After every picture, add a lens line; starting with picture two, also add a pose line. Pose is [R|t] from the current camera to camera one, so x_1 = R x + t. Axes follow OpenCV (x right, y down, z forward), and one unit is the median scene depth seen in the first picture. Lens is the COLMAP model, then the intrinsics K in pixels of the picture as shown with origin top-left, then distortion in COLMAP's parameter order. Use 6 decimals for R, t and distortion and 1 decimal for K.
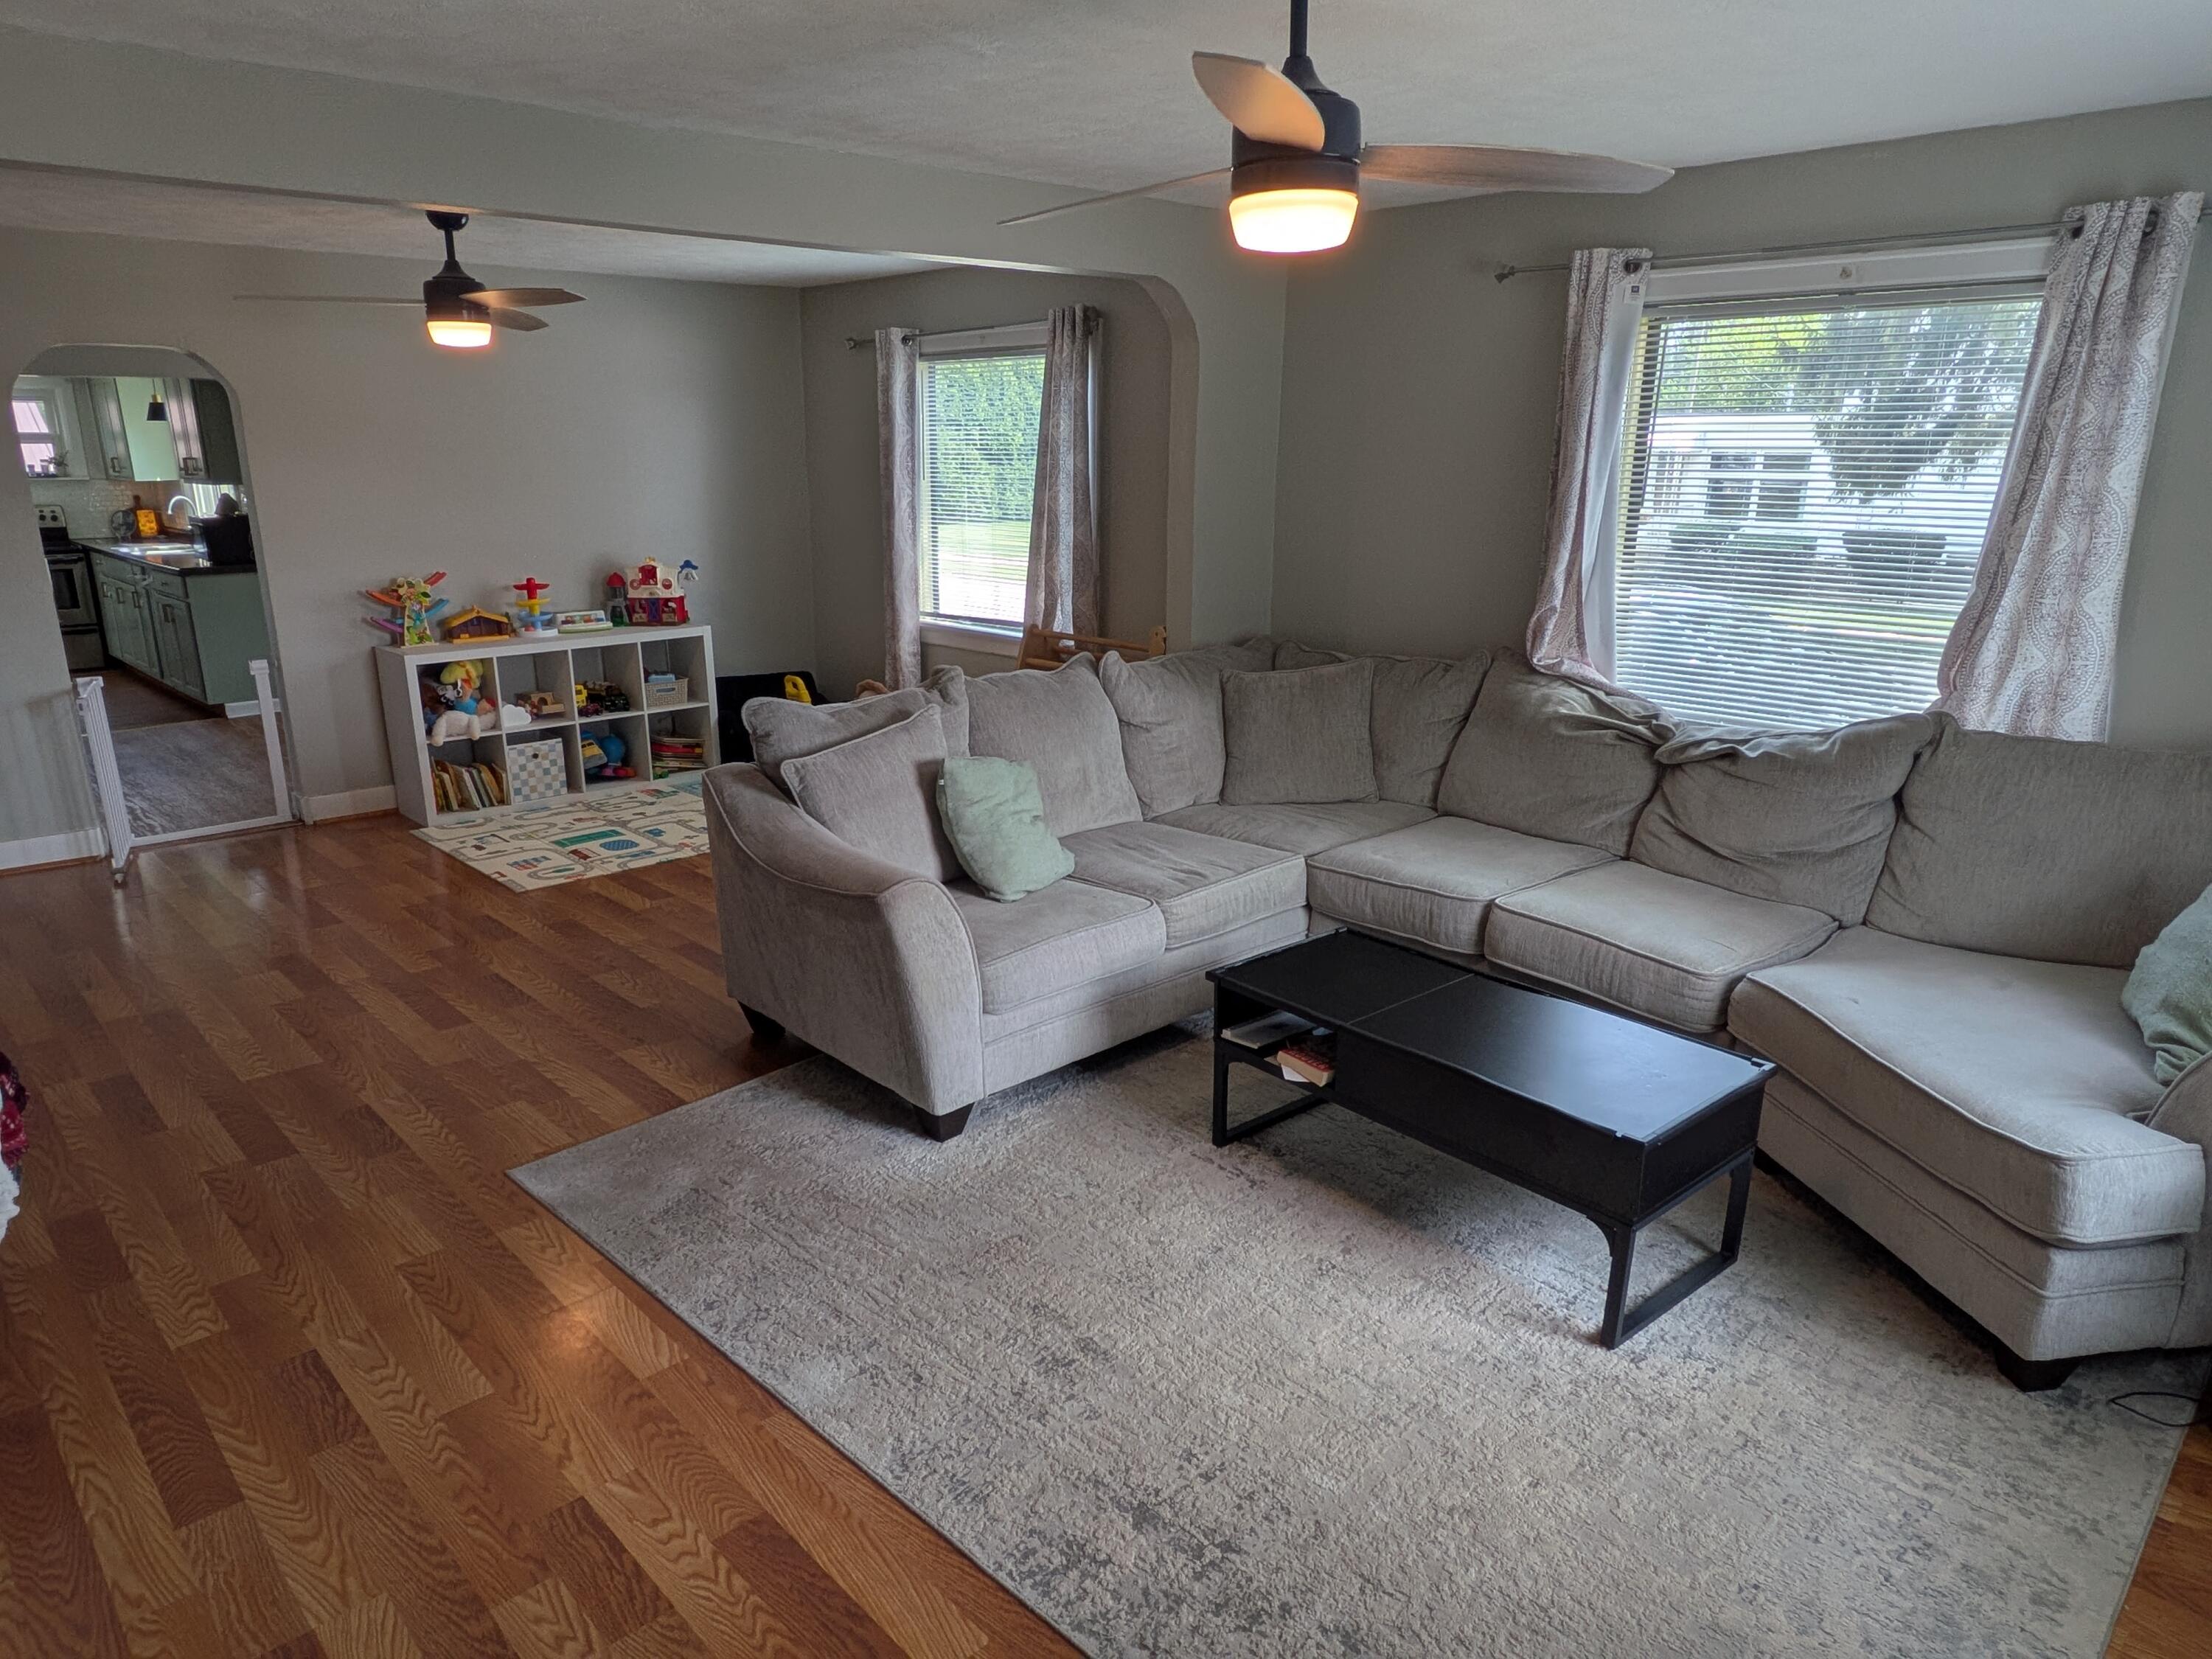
lens RADIAL K [[1400.5, 0, 1104.2], [0, 1400.5, 839.3], [0, 0, 1]] dist [-0.020374, -0.000500]
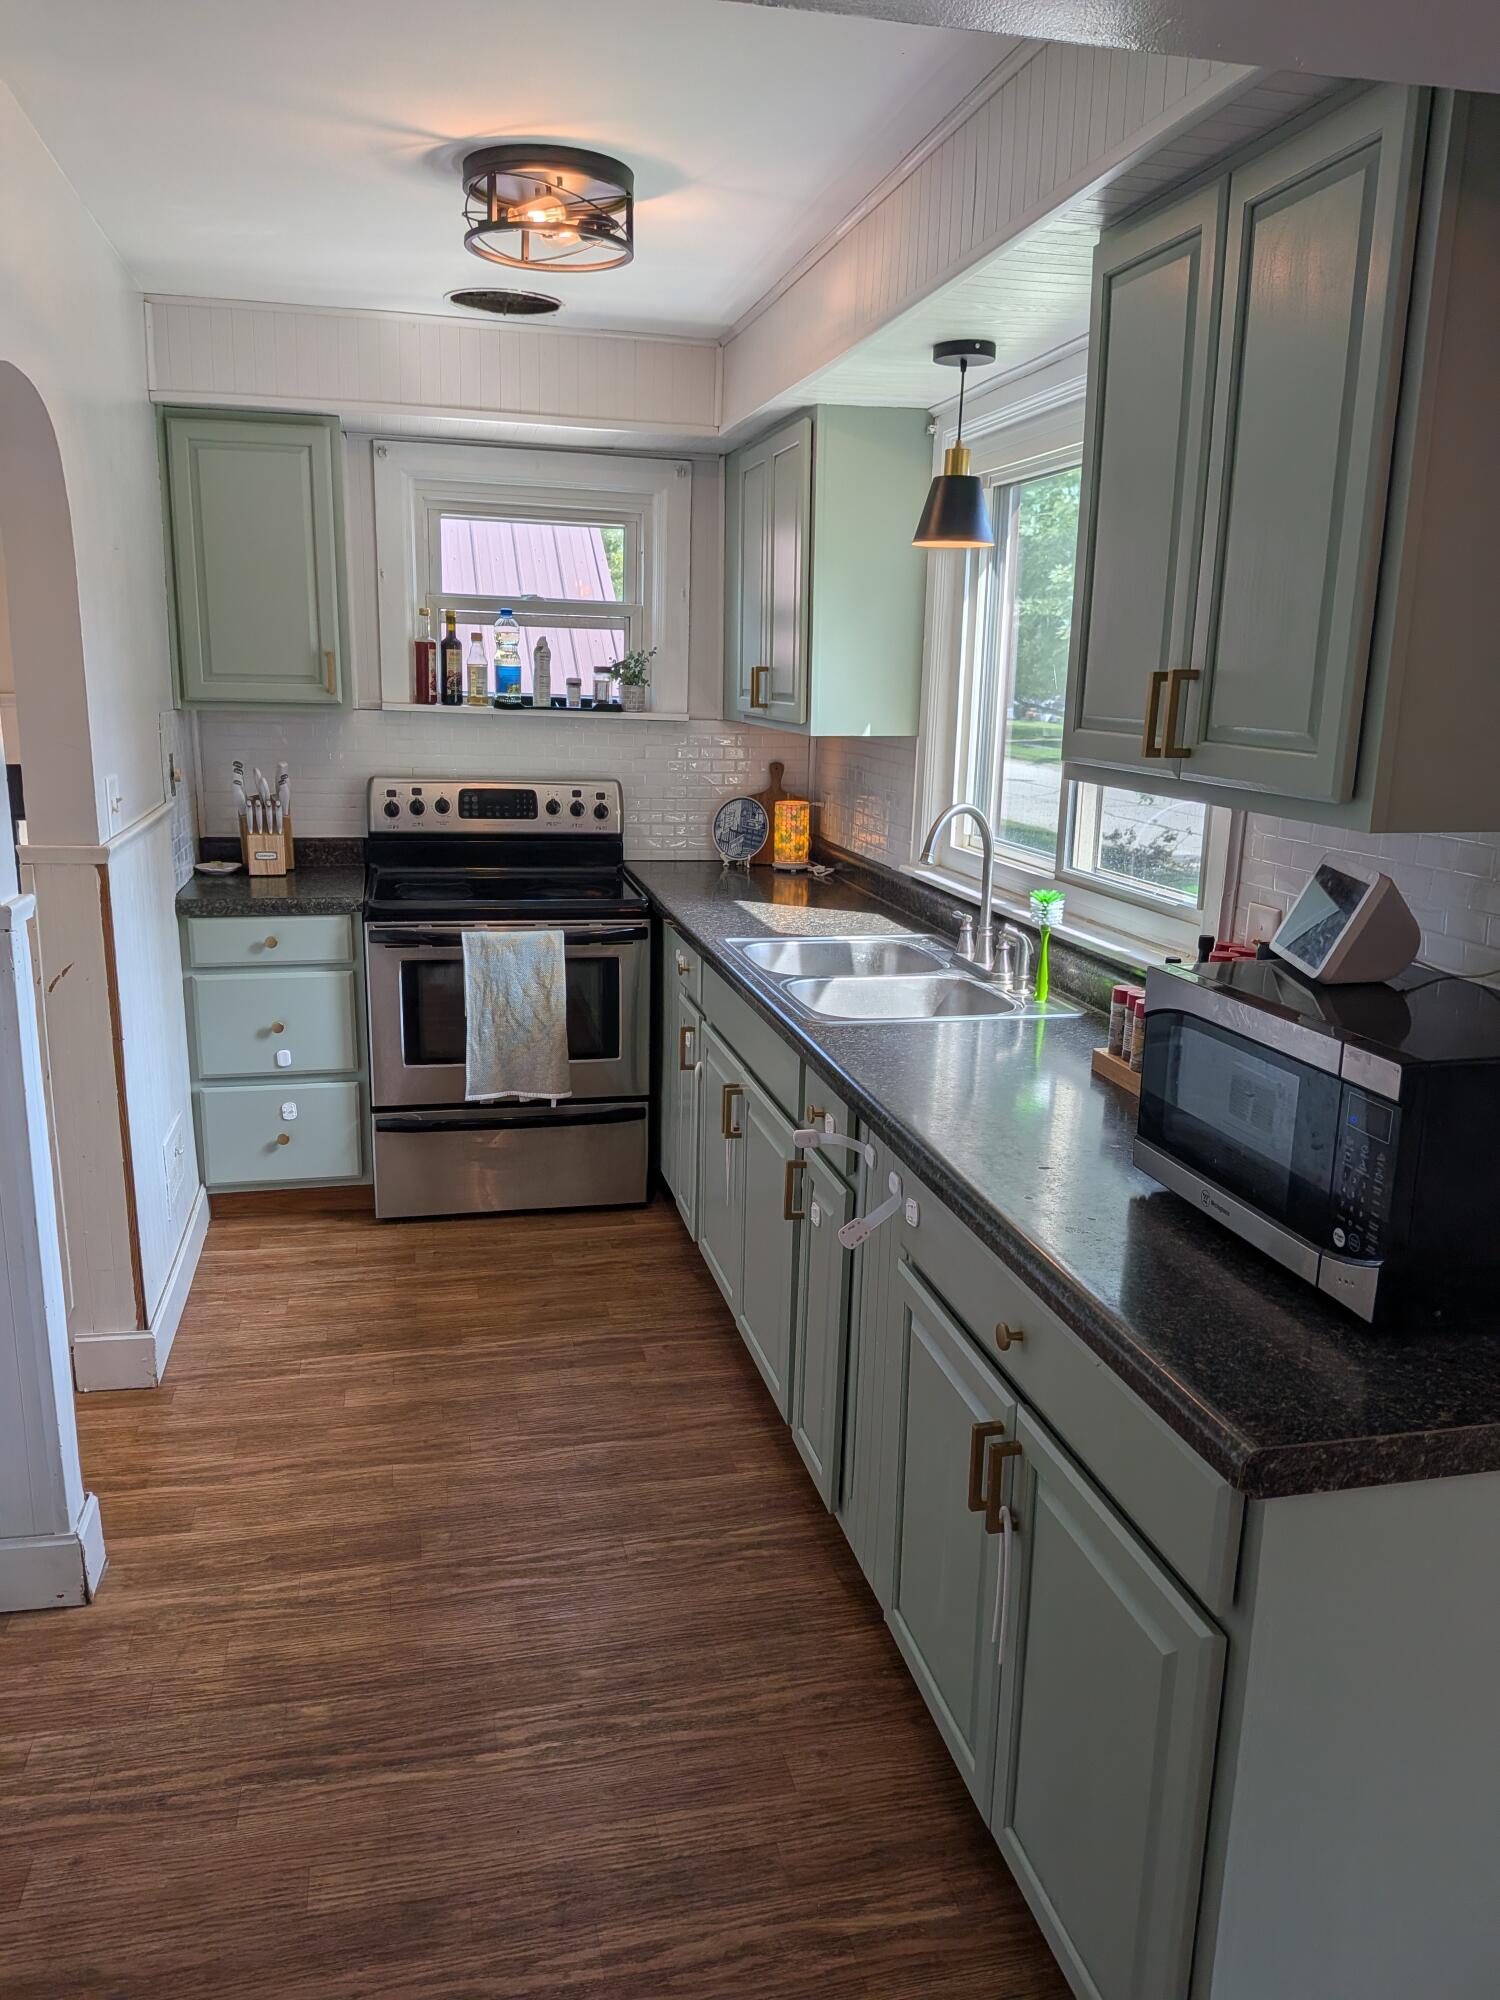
lens RADIAL K [[1447.2, 0, 750.0], [0, 1447.2, 1000.5], [0, 0, 1]] dist [0.012888, -0.022906]
pose [[0.854945, 0.136232, -0.500510, -0.503168], [-0.164188, 0.986356, -0.011985, -0.179787], [0.492048, 0.092425, 0.865648, 0.660792]]
